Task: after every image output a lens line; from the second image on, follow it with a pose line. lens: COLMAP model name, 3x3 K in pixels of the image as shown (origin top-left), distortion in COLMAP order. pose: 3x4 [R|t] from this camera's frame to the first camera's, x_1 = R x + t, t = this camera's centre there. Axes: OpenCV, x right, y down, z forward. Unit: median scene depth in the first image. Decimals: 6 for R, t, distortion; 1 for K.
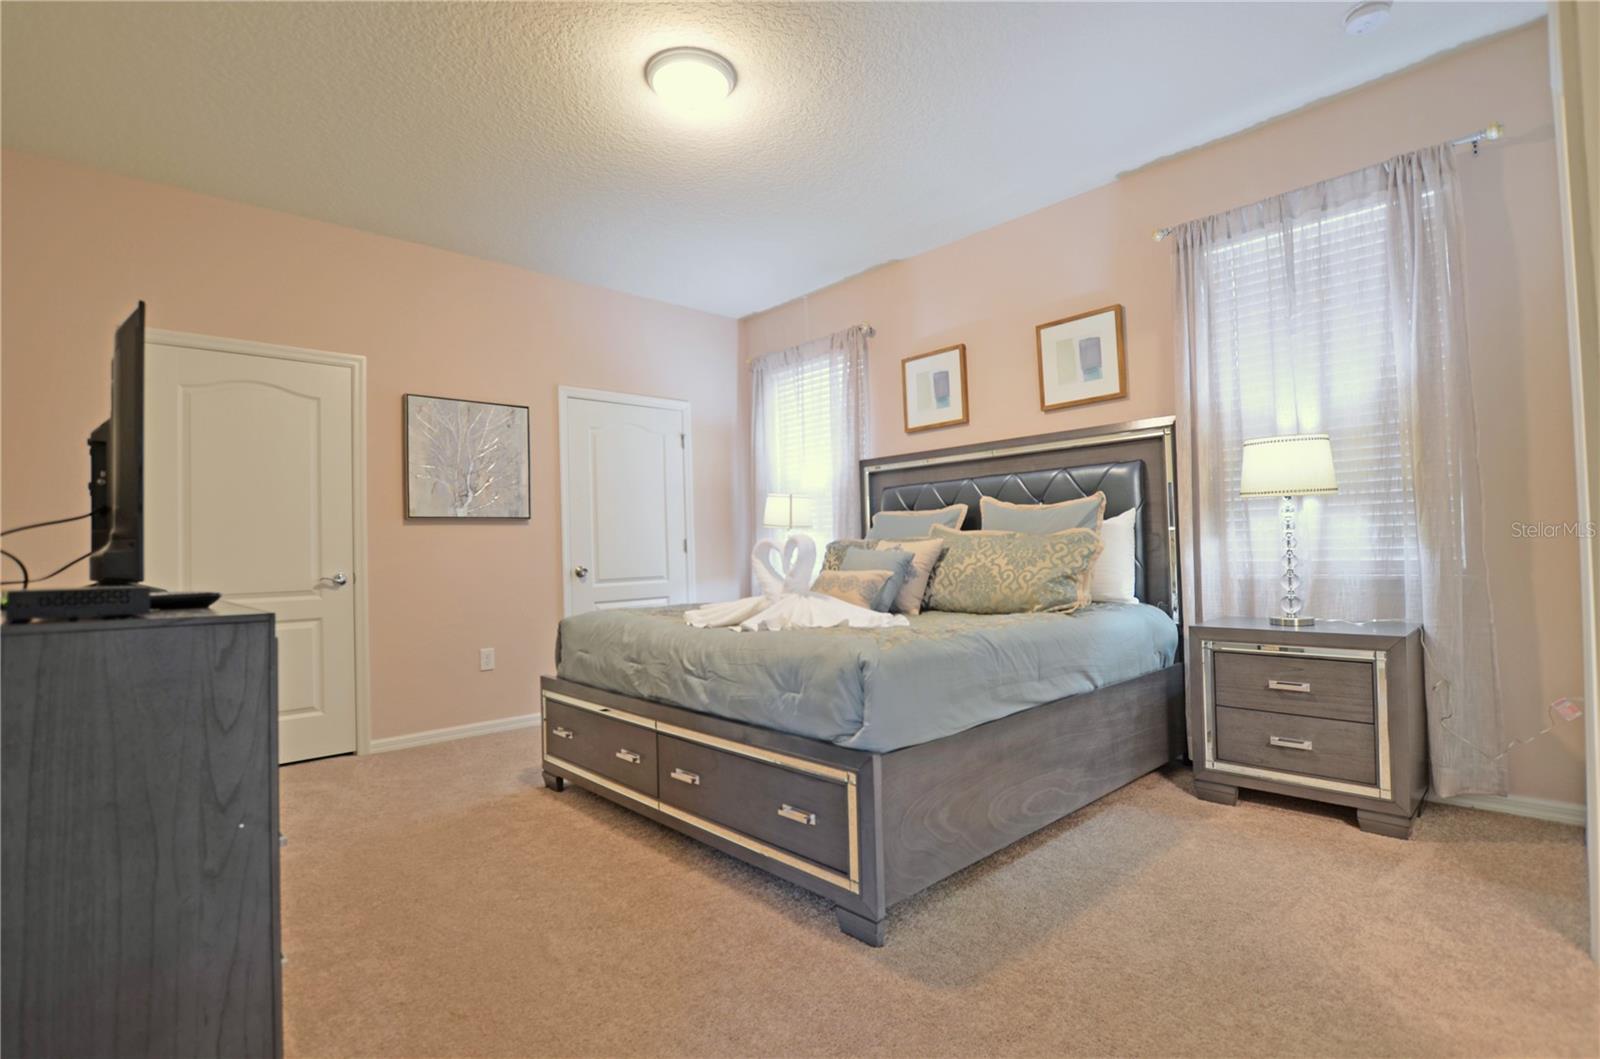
lens RADIAL K [[752.9, 0, 800.3], [0, 752.9, 530.2], [0, 0, 1]] dist [-0.025795, 0.002070]
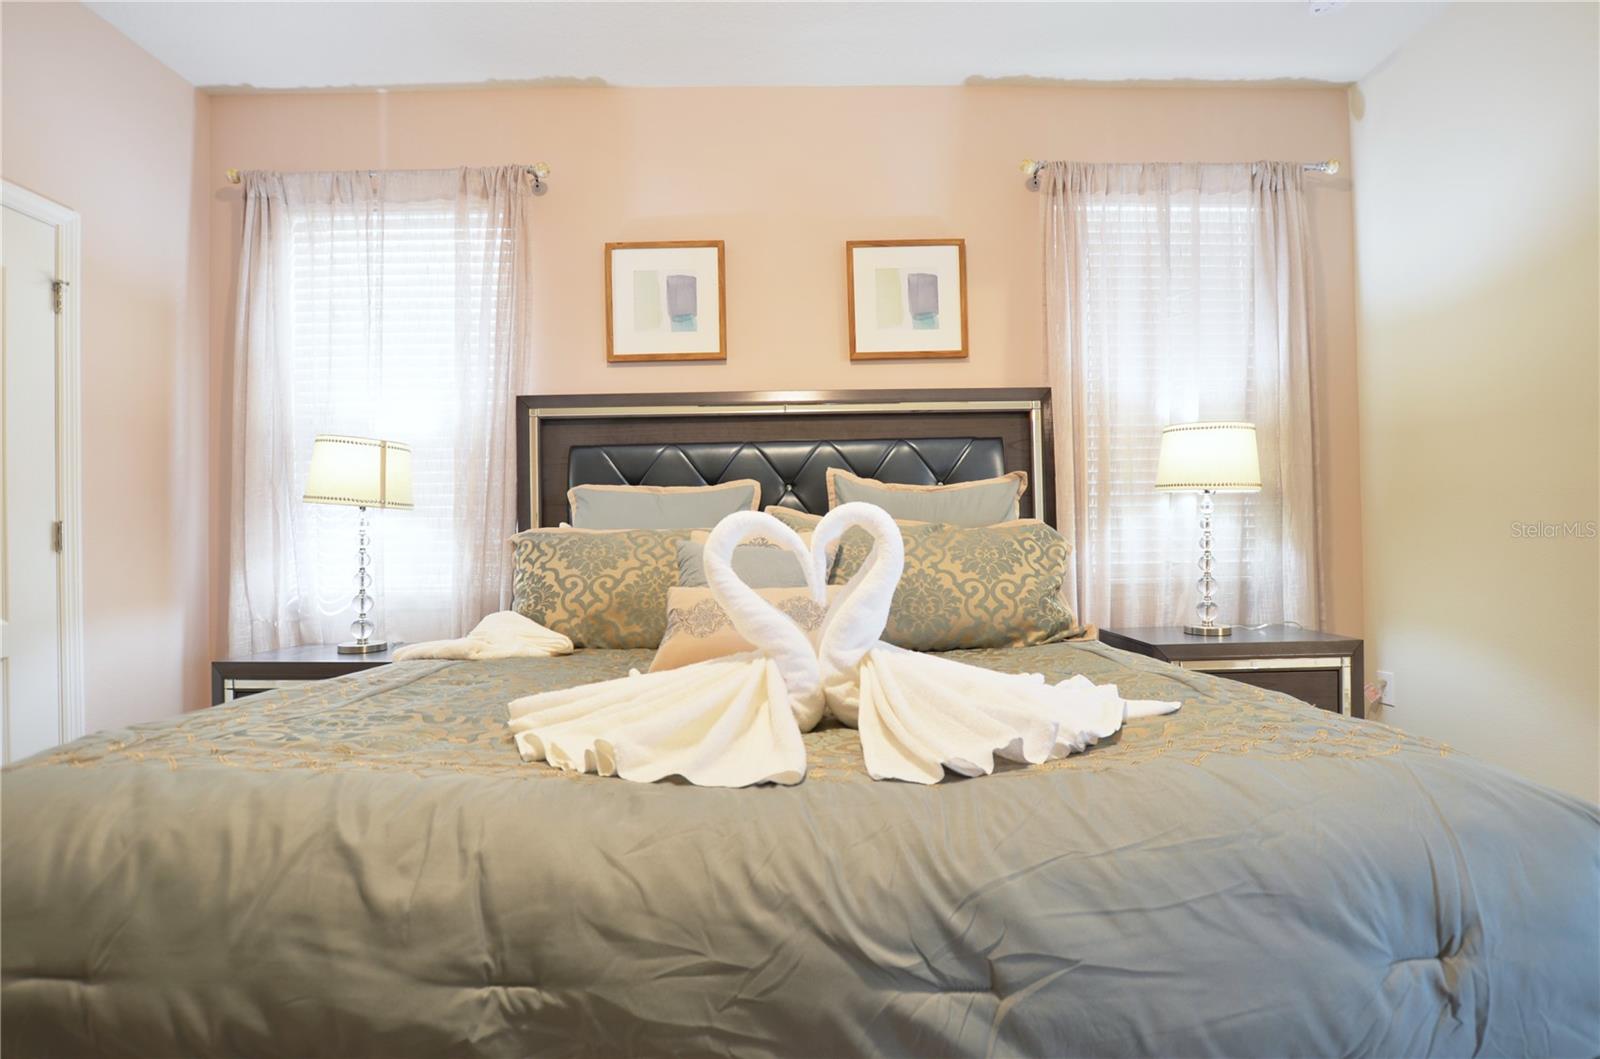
lens RADIAL K [[752.9, 0, 801.0], [0, 752.9, 527.0], [0, 0, 1]] dist [-0.025795, 0.002070]
pose [[0.670568, 0.027322, 0.741344, -0.251388], [-0.023099, 0.999606, -0.015947, 0.017257], [-0.741488, -0.006431, 0.670935, 0.553800]]
